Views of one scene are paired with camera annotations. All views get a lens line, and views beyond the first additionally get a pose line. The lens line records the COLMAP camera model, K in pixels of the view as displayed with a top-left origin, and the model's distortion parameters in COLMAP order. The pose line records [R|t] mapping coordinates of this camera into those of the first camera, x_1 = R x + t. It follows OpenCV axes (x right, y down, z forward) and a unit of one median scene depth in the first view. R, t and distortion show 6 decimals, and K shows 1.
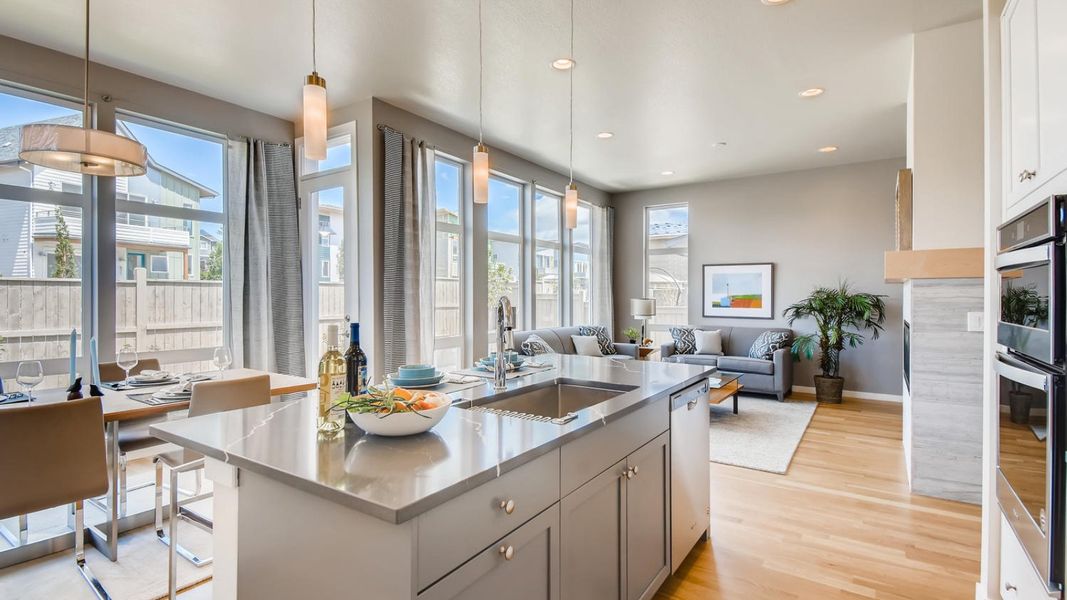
lens RADIAL K [[511.8, 0, 527.5], [0, 511.8, 299.2], [0, 0, 1]] dist [0.015702, -0.010668]
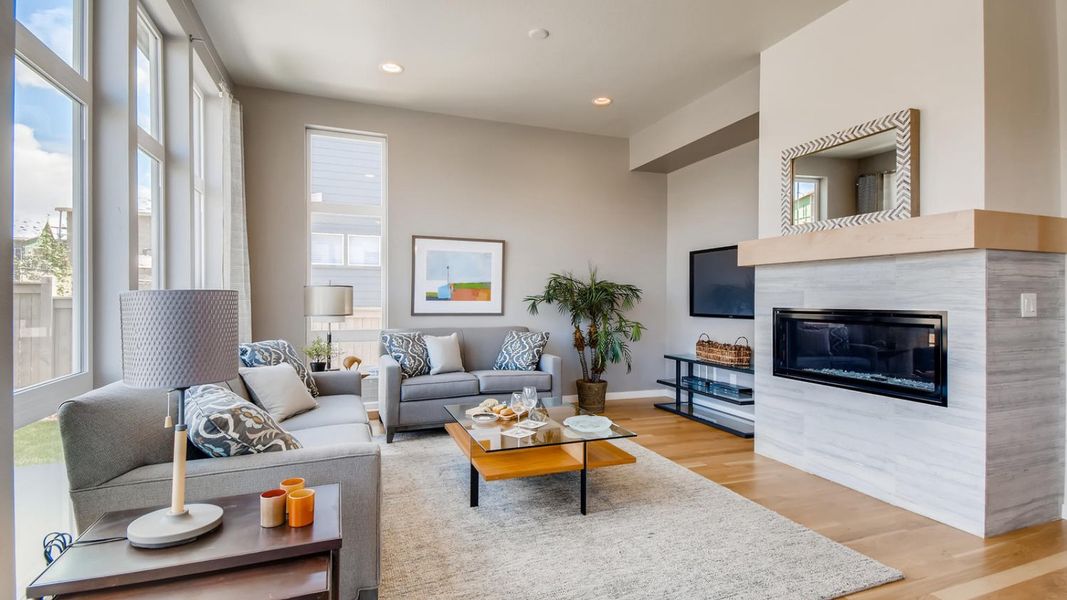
lens RADIAL K [[511.8, 0, 540.9], [0, 511.8, 295.1], [0, 0, 1]] dist [0.015702, -0.010668]
pose [[0.556562, 0.001210, 0.830805, -0.111541], [0.003415, 0.999987, -0.003744, 0.011897], [-0.830799, 0.004921, 0.556551, 0.507798]]
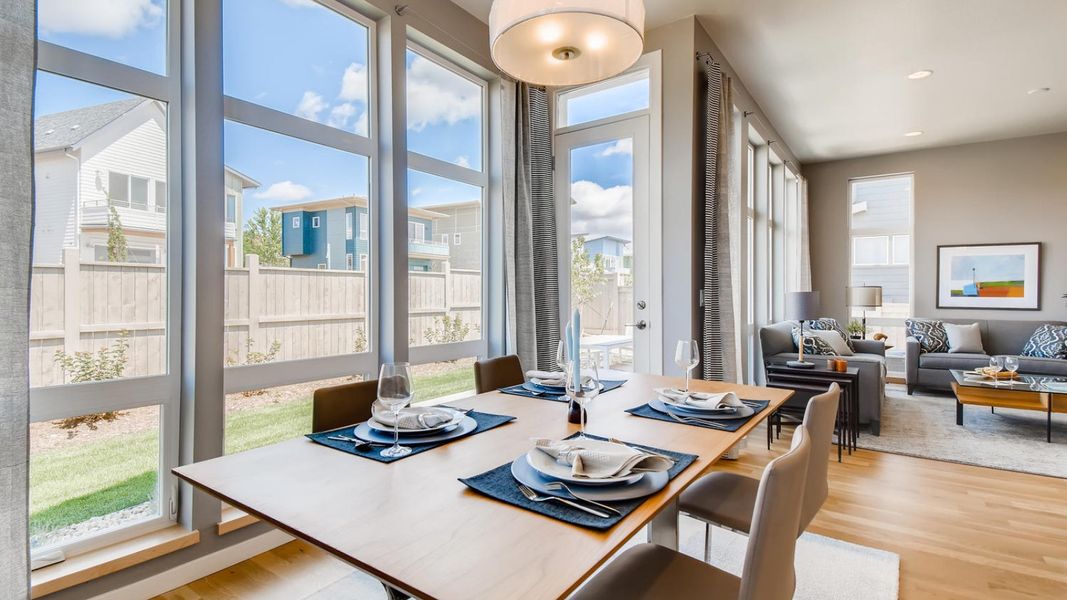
lens RADIAL K [[511.8, 0, 527.6], [0, 511.8, 297.4], [0, 0, 1]] dist [0.015702, -0.010668]
pose [[0.999918, -0.000292, -0.012791, -0.321638], [0.000321, 0.999997, 0.002305, 0.015118], [0.012790, -0.002309, 0.999916, 0.151594]]
